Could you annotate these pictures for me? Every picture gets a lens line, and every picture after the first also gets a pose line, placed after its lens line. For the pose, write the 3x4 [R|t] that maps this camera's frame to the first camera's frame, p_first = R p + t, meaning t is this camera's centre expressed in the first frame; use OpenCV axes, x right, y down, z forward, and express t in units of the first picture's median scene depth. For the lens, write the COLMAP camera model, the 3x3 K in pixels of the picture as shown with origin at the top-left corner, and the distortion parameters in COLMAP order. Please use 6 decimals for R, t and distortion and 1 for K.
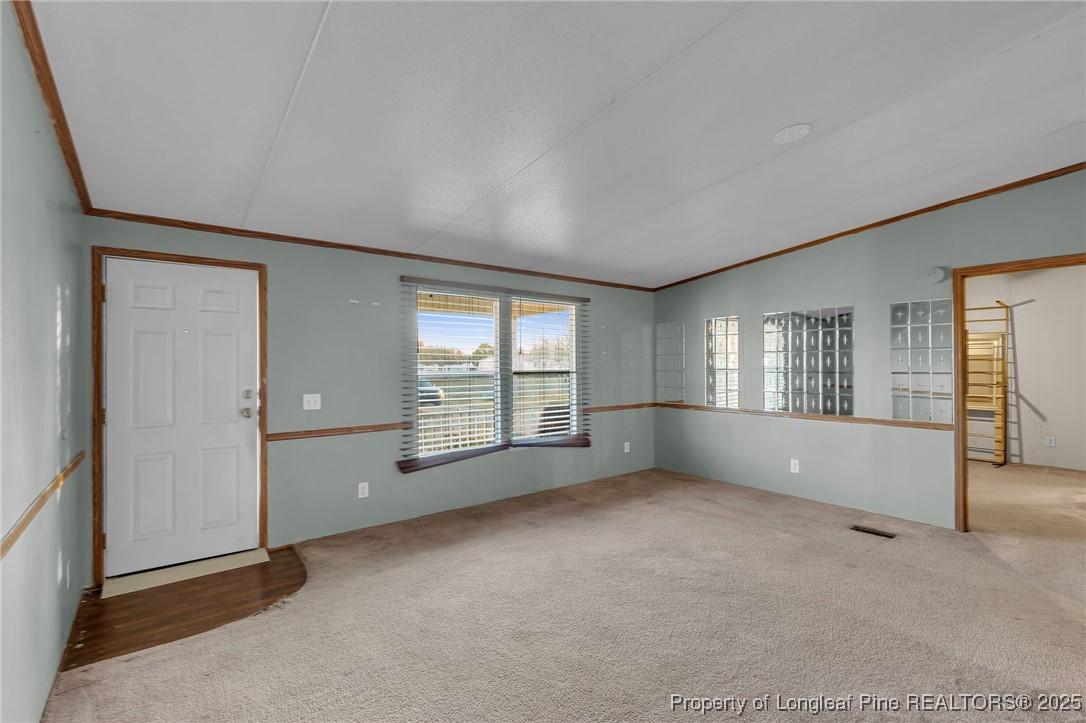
lens RADIAL K [[486.5, 0, 543.0], [0, 486.5, 361.5], [0, 0, 1]] dist [0.001479, -0.000004]
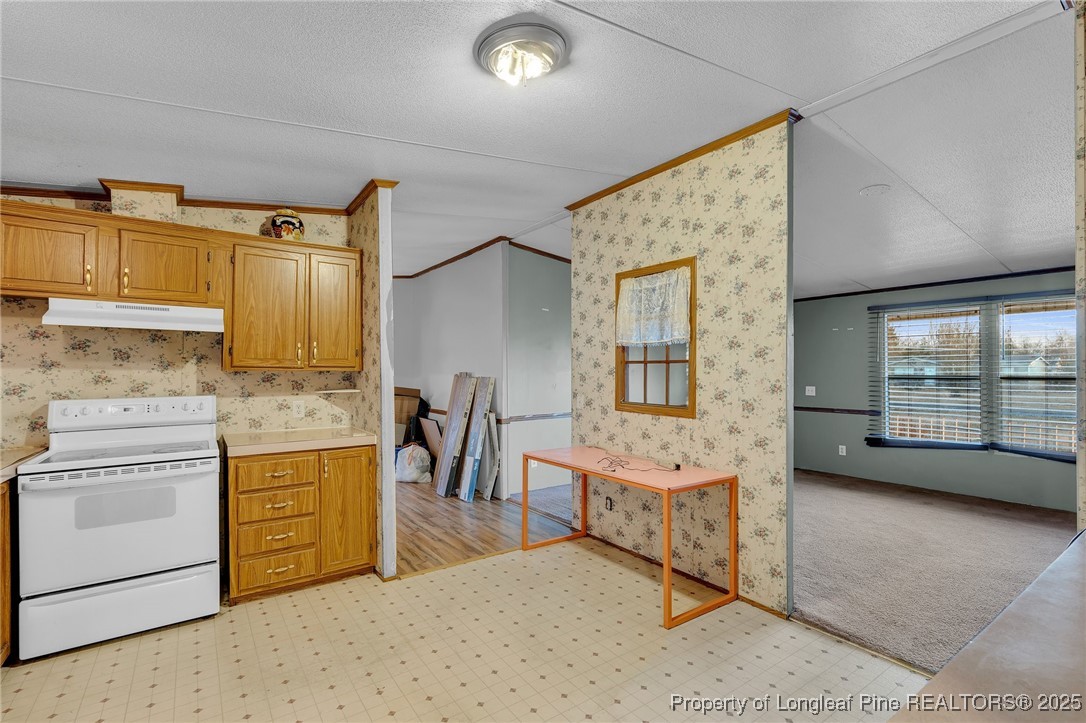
lens RADIAL K [[476.3, 0, 540.1], [0, 476.3, 369.2], [0, 0, 1]] dist [-0.000085, 0.000066]
pose [[-0.045950, -0.002102, -0.998942, 1.134986], [0.007038, 0.999972, -0.002428, 0.002141], [0.998919, -0.007142, -0.045934, 0.103986]]
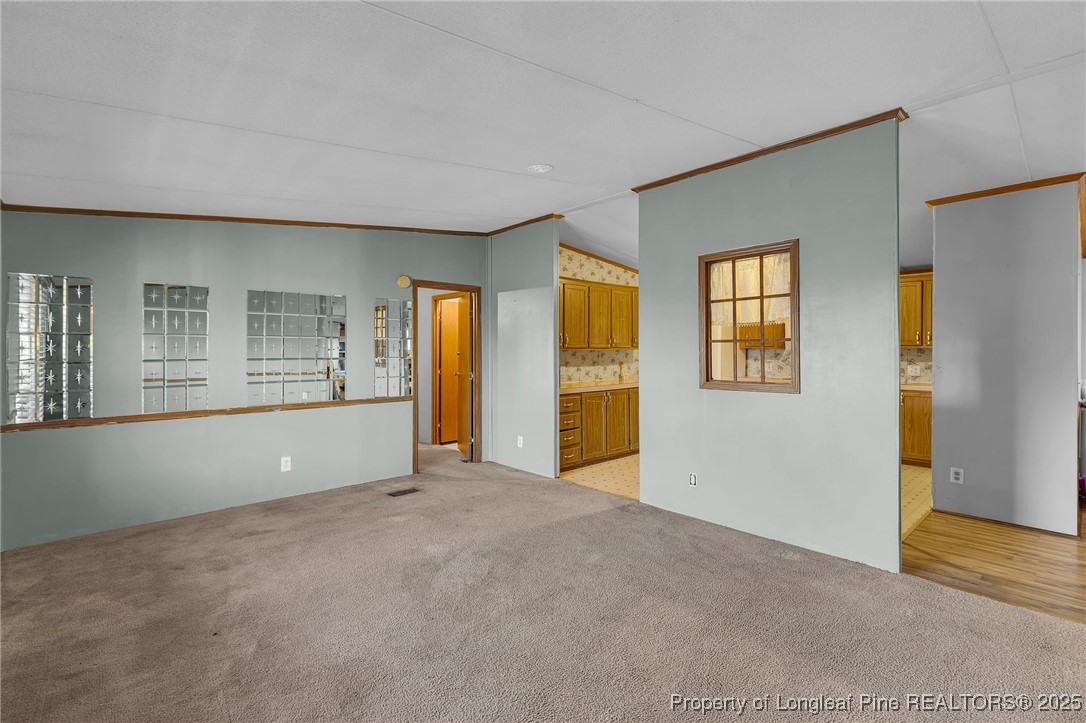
lens RADIAL K [[498.0, 0, 538.1], [0, 498.0, 347.9], [0, 0, 1]] dist [-0.001423, -0.000413]
pose [[-0.067134, 0.006598, 0.997722, -0.489578], [-0.002016, 0.999975, -0.006748, 0.007624], [-0.997742, -0.002465, -0.067119, 0.680217]]
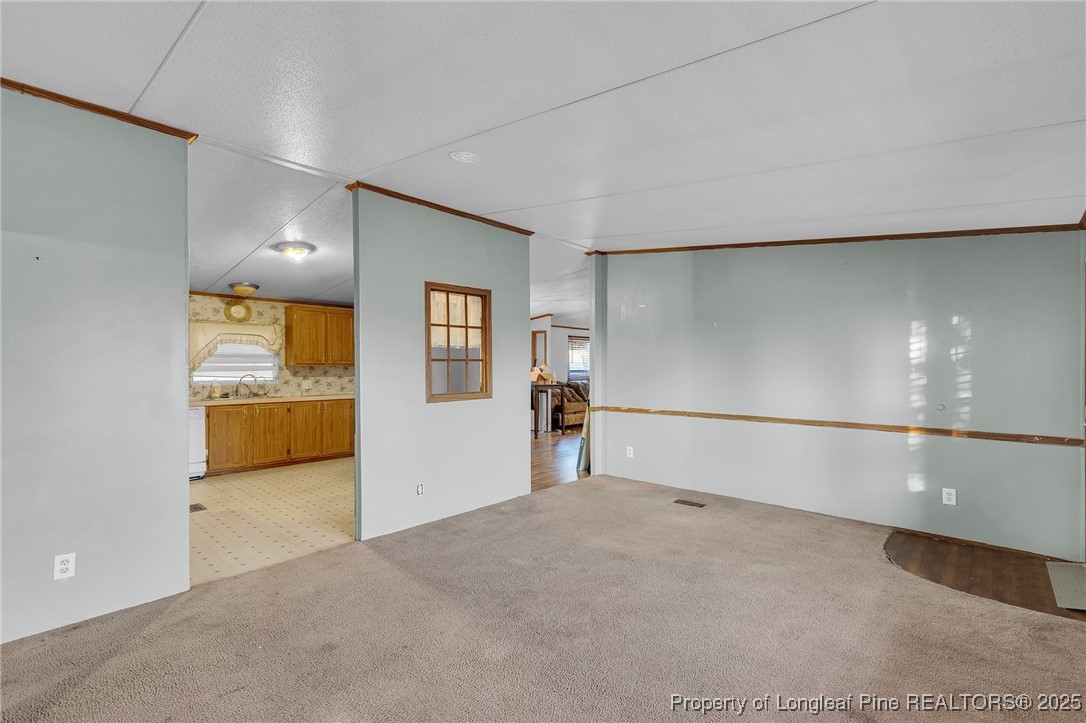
lens RADIAL K [[479.5, 0, 566.1], [0, 479.5, 363.5], [0, 0, 1]] dist [-0.000492, -0.000208]
pose [[-0.978674, 0.001048, -0.205418, 0.327001], [0.003016, 0.999952, -0.009271, 0.006143], [0.205399, -0.009693, -0.978630, 1.319054]]
